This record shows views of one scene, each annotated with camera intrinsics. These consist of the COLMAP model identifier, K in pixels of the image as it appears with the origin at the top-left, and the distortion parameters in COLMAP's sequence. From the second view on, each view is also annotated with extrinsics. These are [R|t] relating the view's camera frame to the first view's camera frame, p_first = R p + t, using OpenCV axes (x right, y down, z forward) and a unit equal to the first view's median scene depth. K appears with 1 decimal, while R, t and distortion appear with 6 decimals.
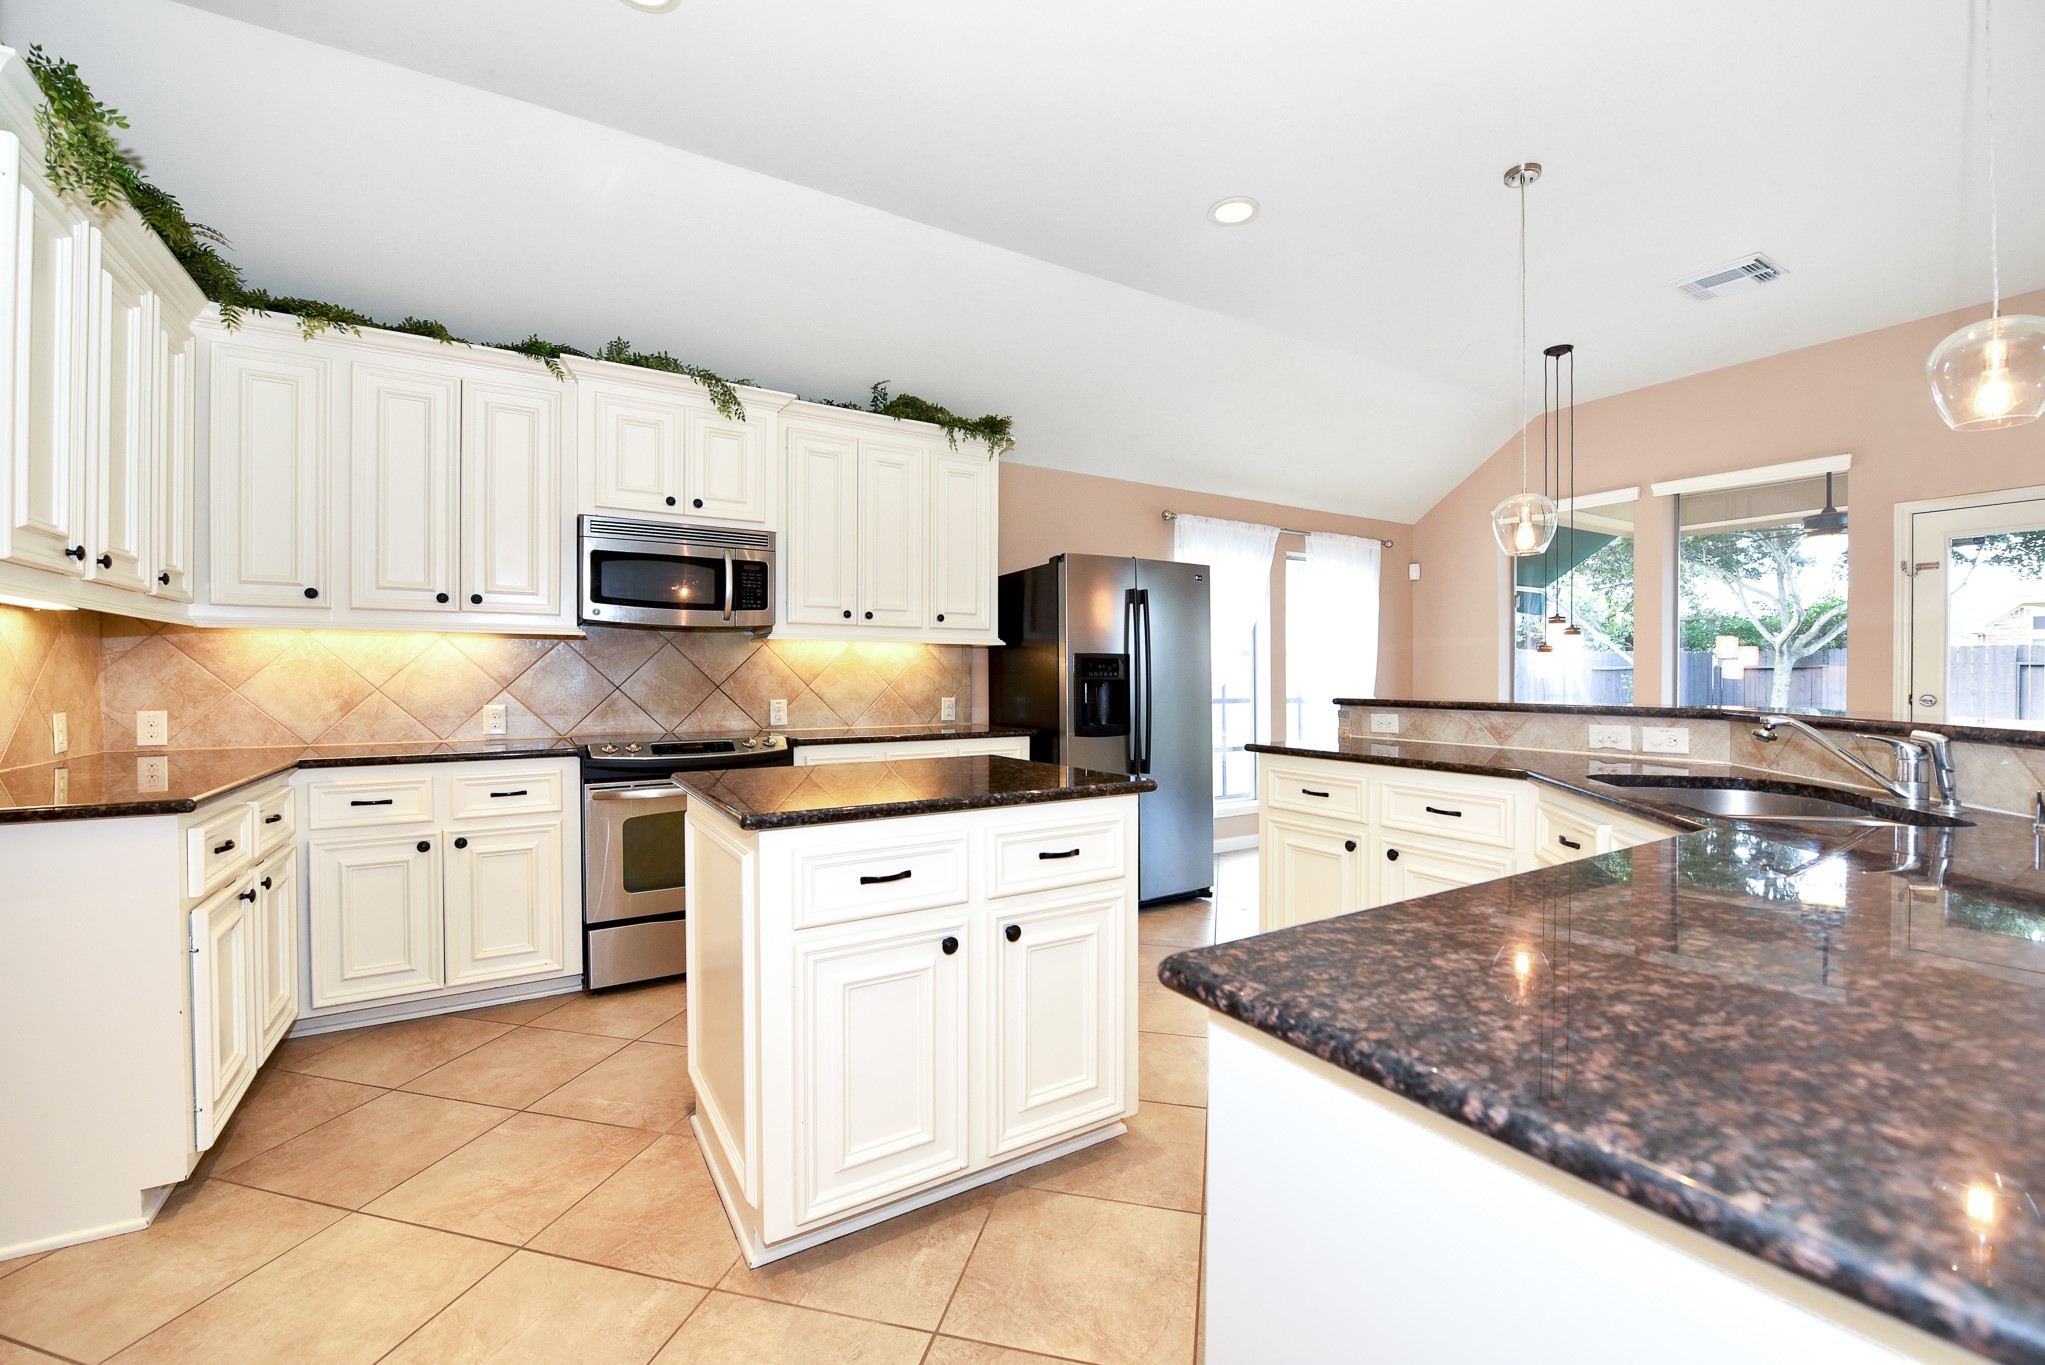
lens RADIAL K [[836.9, 0, 1029.0], [0, 836.9, 676.3], [0, 0, 1]] dist [-0.012138, 0.000054]
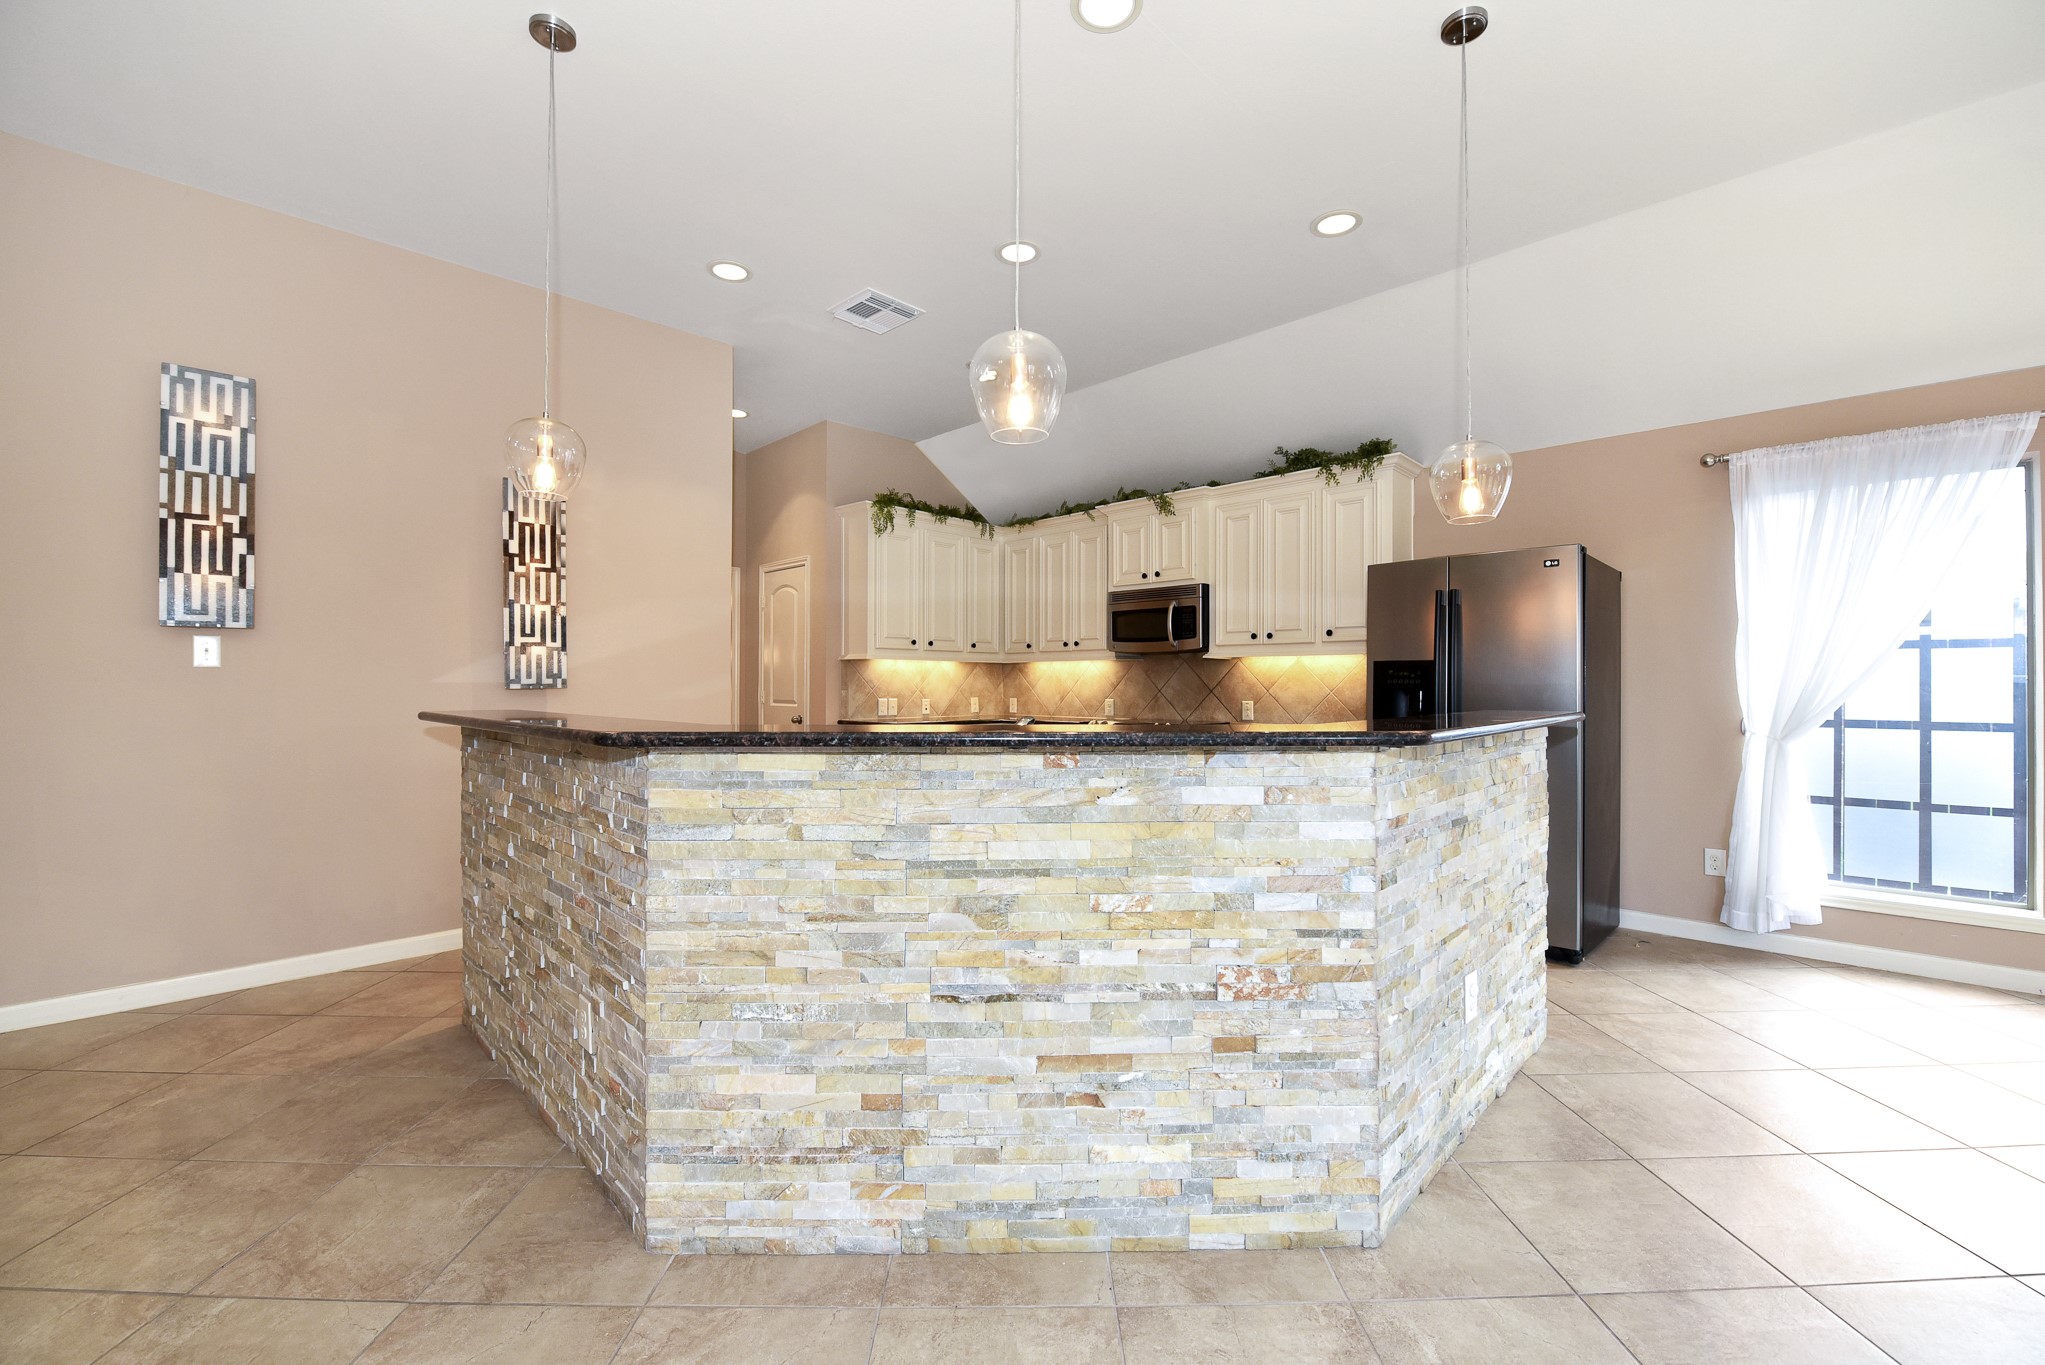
lens RADIAL K [[836.9, 0, 1013.0], [0, 836.9, 671.0], [0, 0, 1]] dist [-0.012138, 0.000054]
pose [[0.231313, -0.016440, -0.972740, 1.066495], [-0.003319, 0.999838, -0.017687, 0.005028], [0.972874, 0.007320, 0.231221, 0.368246]]
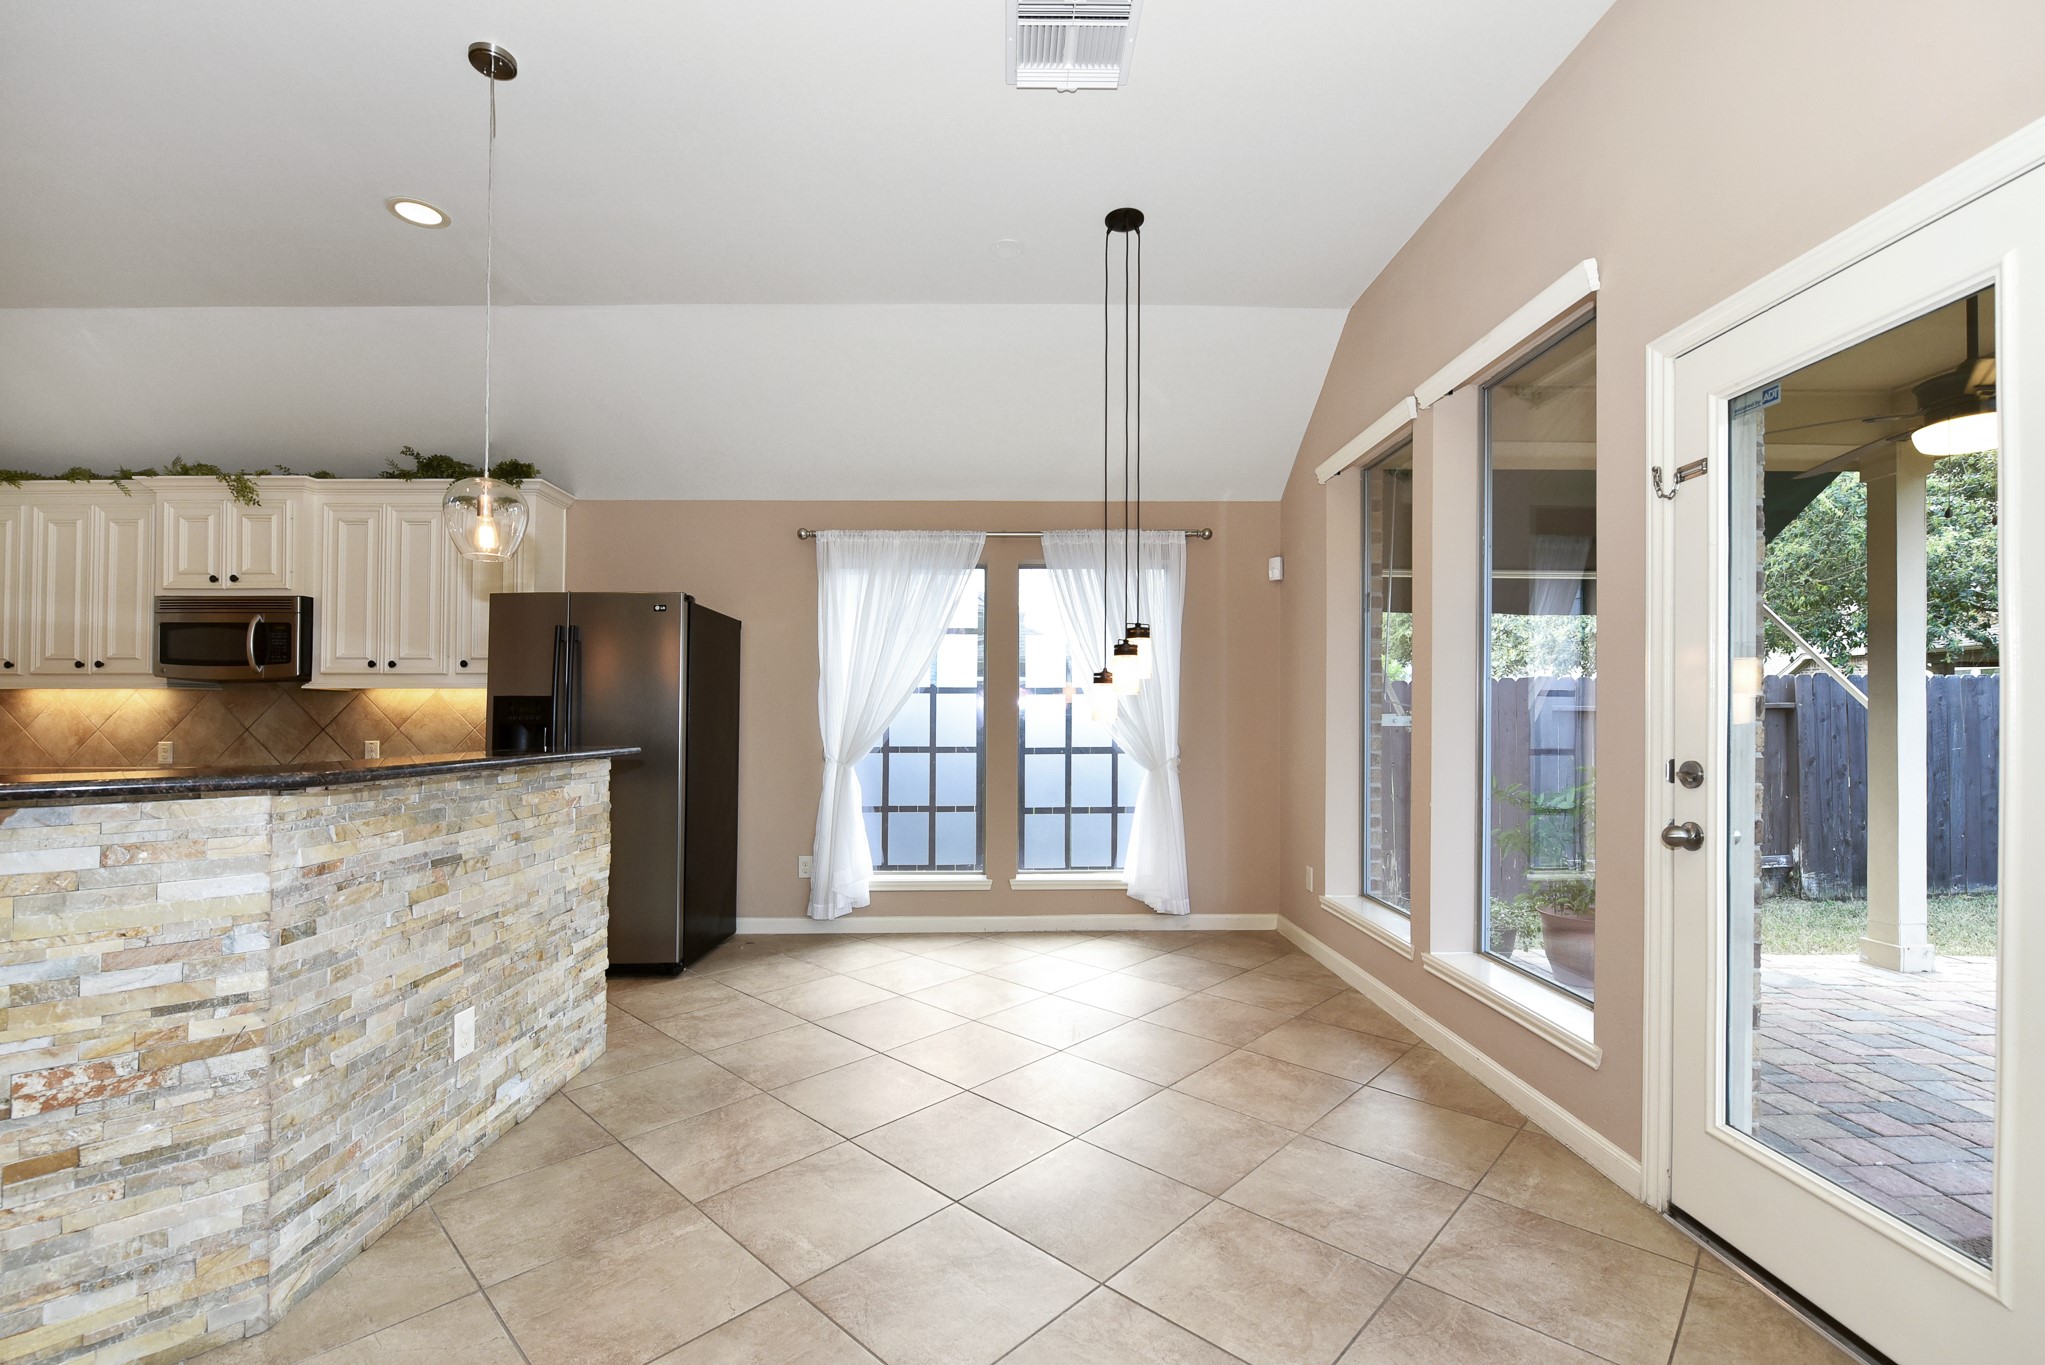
lens RADIAL K [[884.9, 0, 993.4], [0, 884.9, 713.9], [0, 0, 1]] dist [-0.002773, -0.004311]
pose [[0.855136, -0.005575, -0.518374, 1.206490], [0.001353, 0.999963, -0.008523, 0.003130], [0.518403, 0.006587, 0.855111, 0.473726]]
